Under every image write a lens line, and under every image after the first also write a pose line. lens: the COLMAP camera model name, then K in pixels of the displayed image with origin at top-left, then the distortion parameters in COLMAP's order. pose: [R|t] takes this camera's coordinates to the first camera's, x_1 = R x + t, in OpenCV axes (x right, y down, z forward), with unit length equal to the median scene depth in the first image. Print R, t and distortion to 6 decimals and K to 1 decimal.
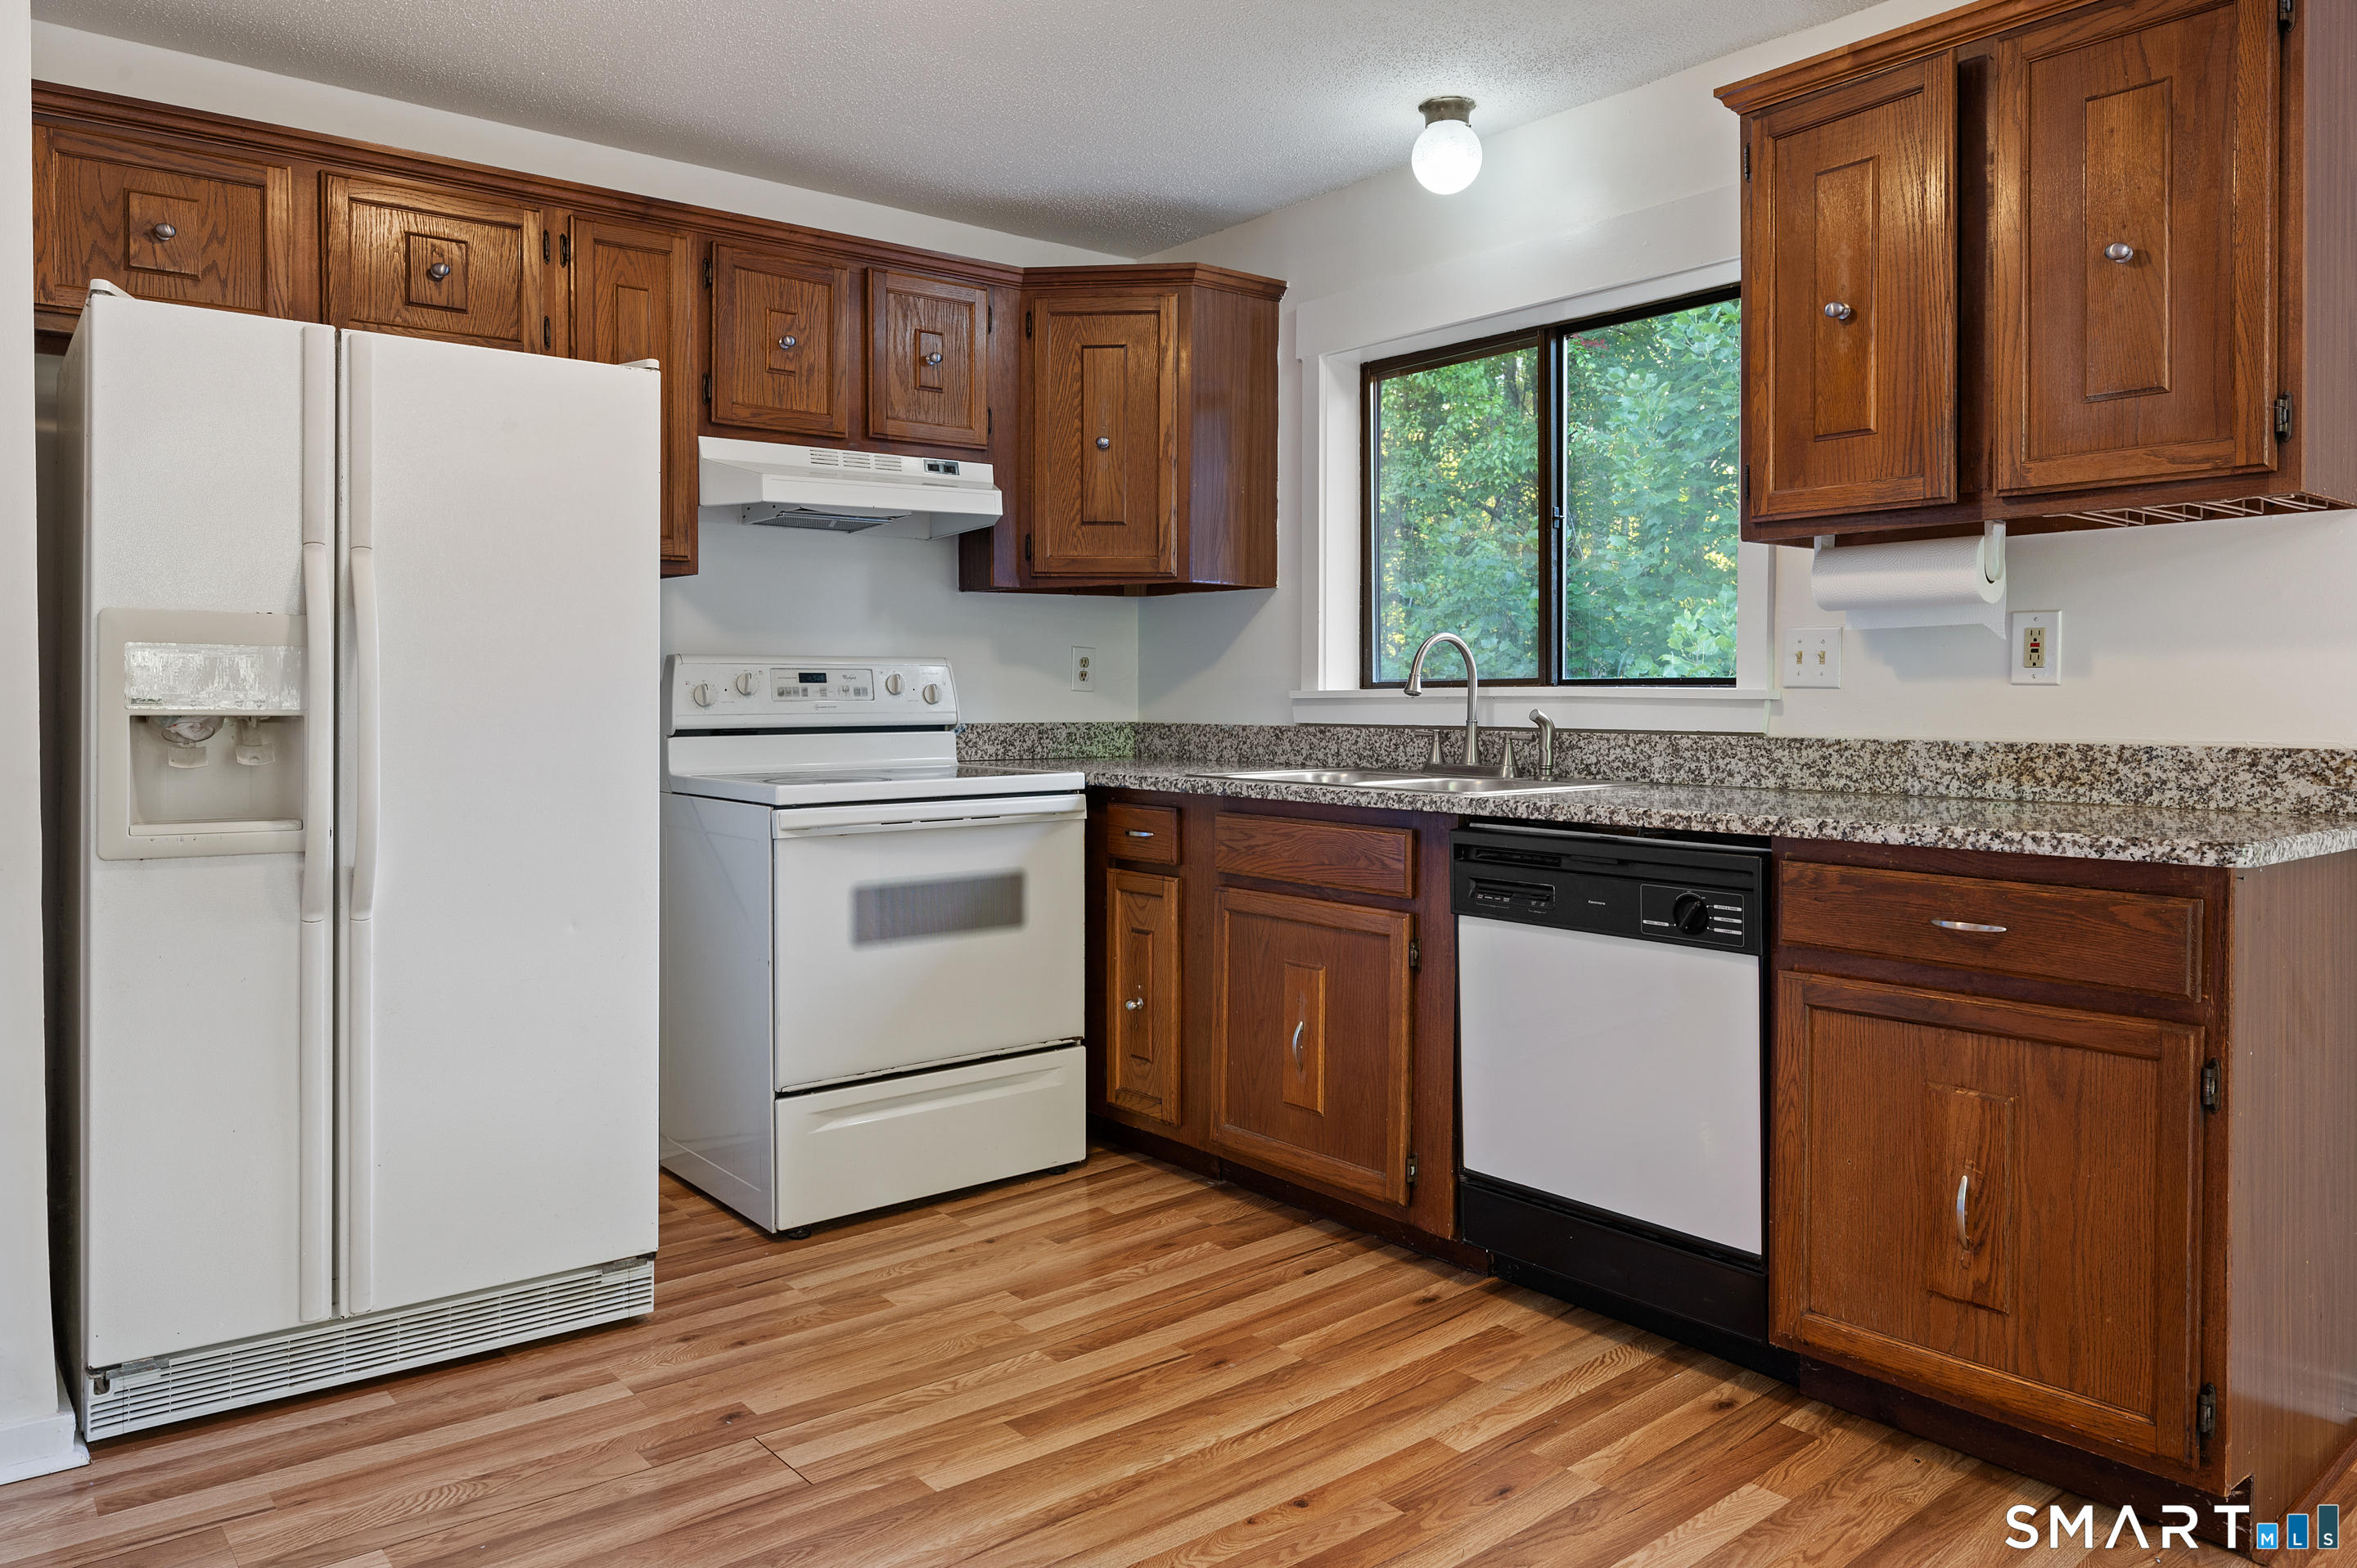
lens RADIAL K [[1645.6, 0, 1217.4], [0, 1645.6, 720.0], [0, 0, 1]] dist [0.003497, -0.005149]
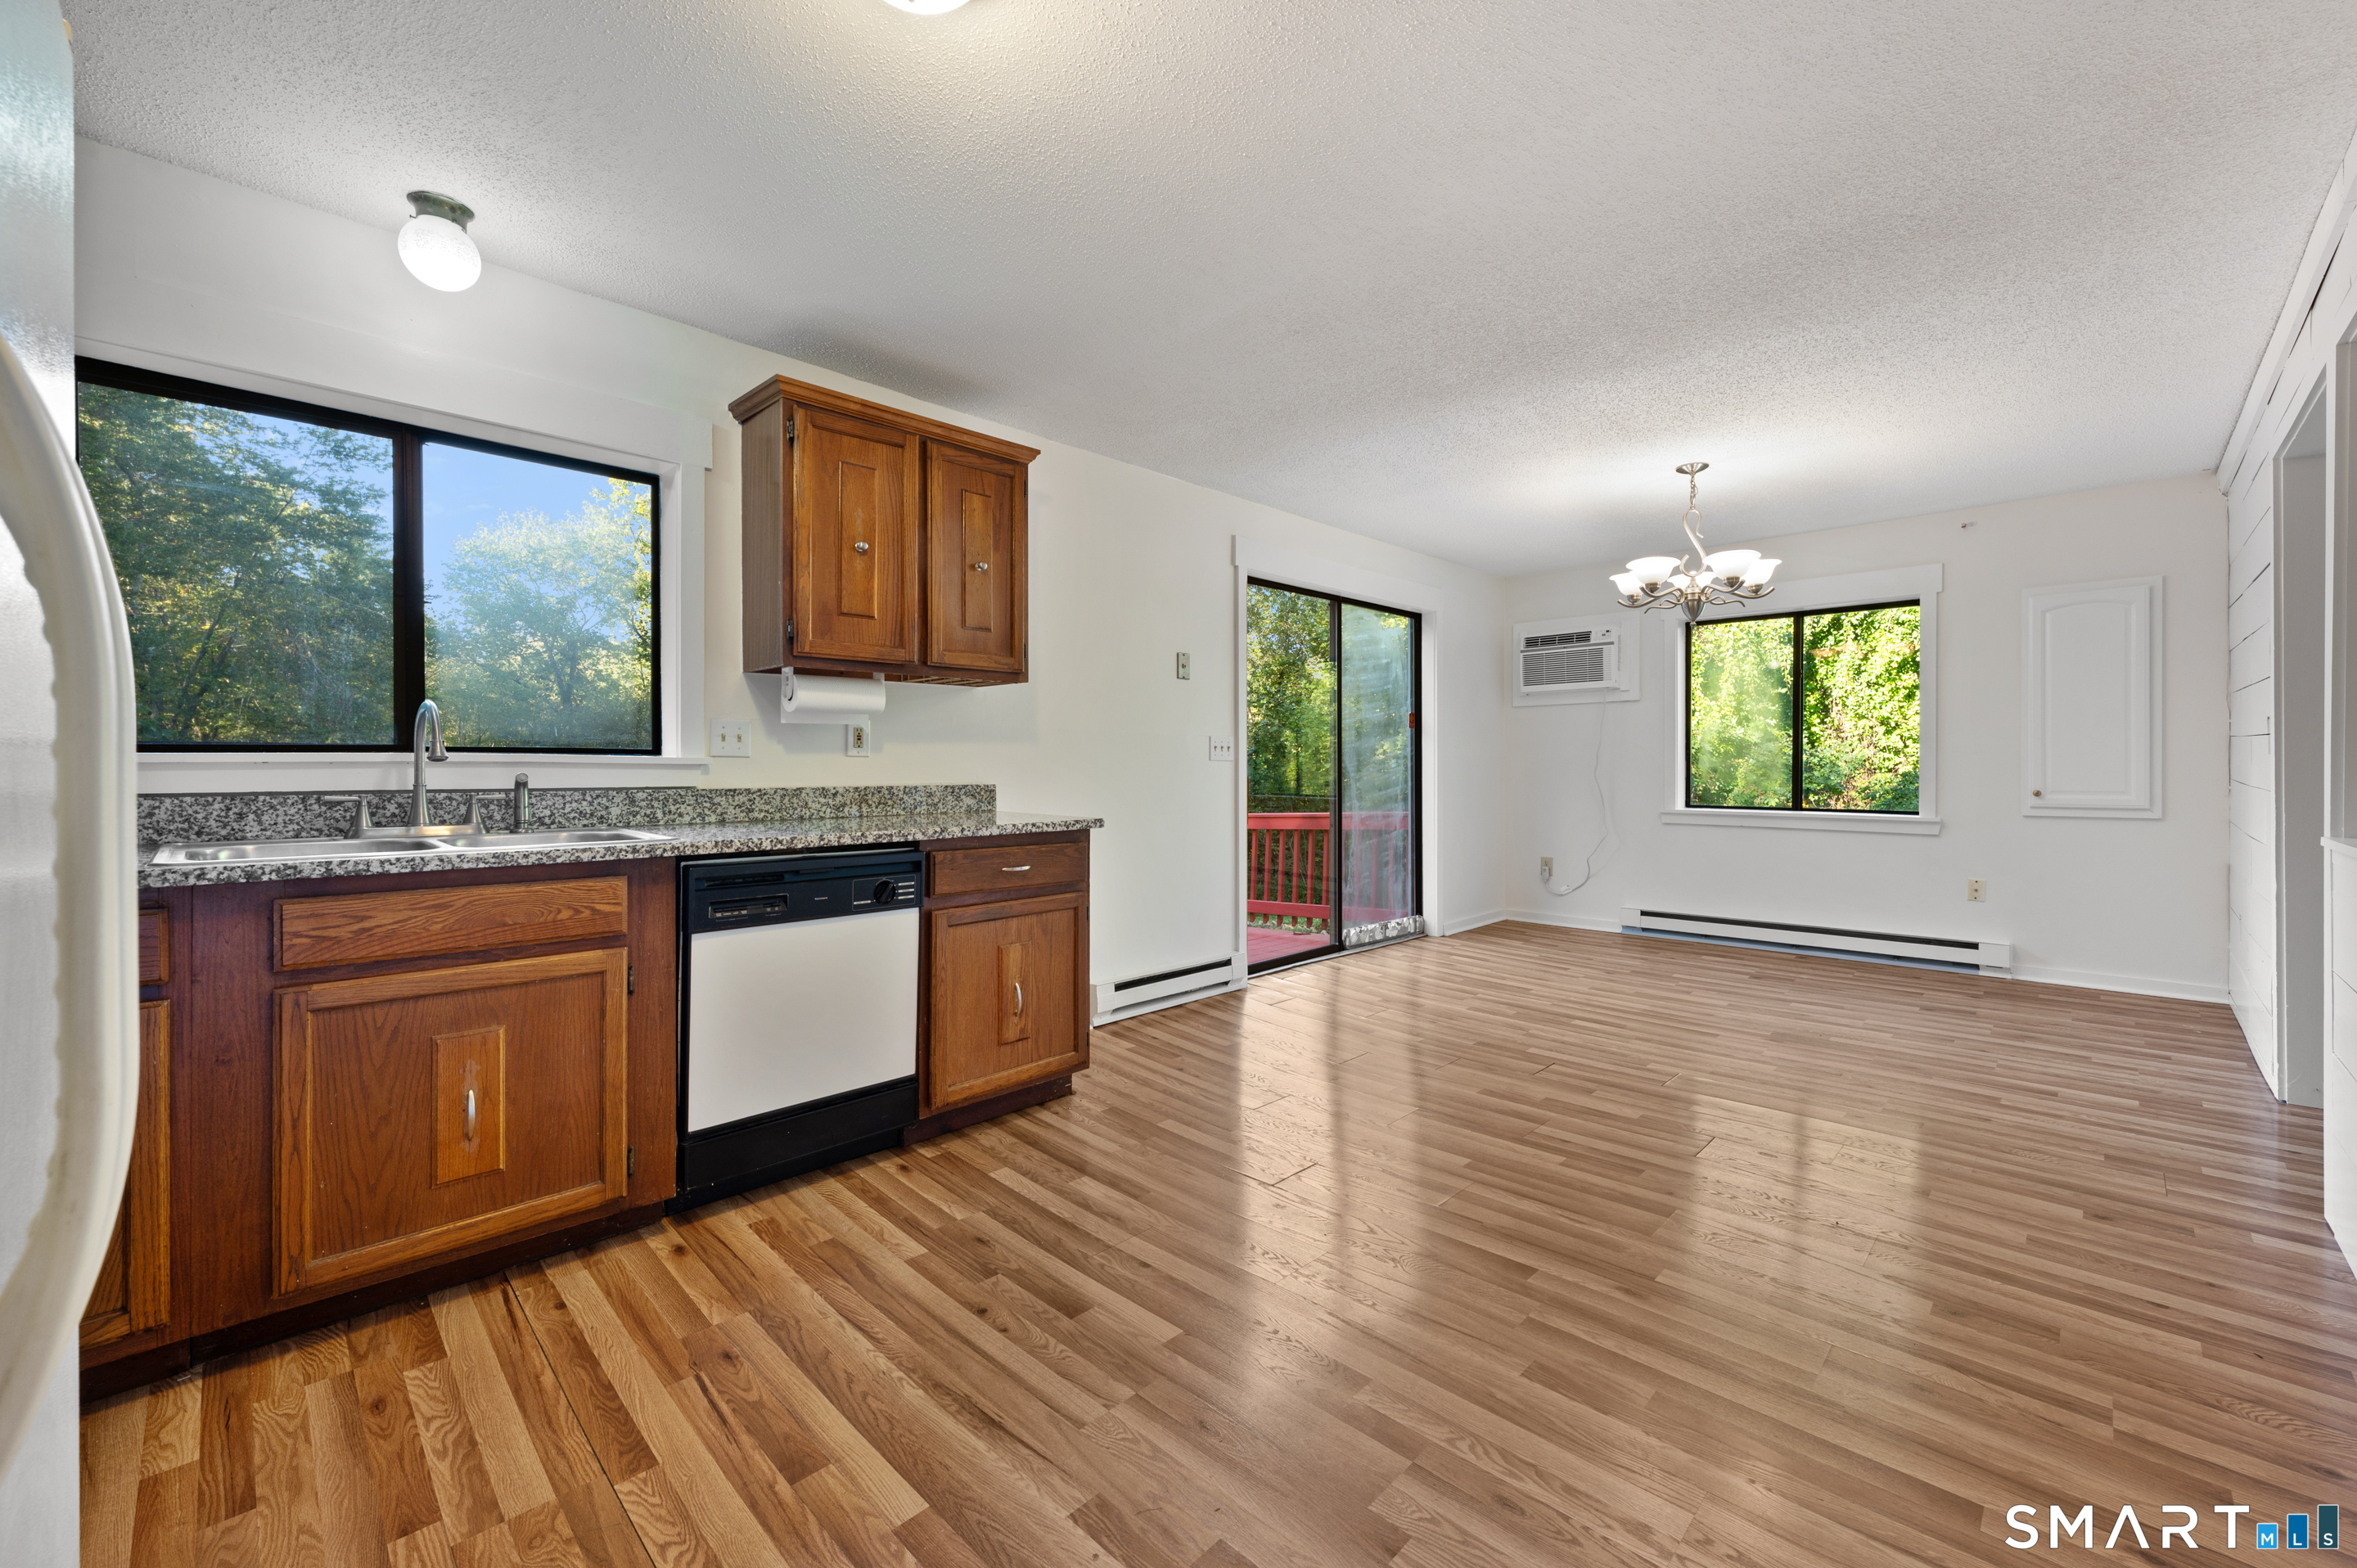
lens RADIAL K [[954.9, 0, 1179.2], [0, 954.9, 771.4], [0, 0, 1]] dist [0.000397, -0.000119]
pose [[-0.118634, -0.010277, 0.992885, -0.638642], [0.008808, 0.999896, 0.011402, -0.012947], [-0.992899, 0.010098, -0.118531, 0.720635]]
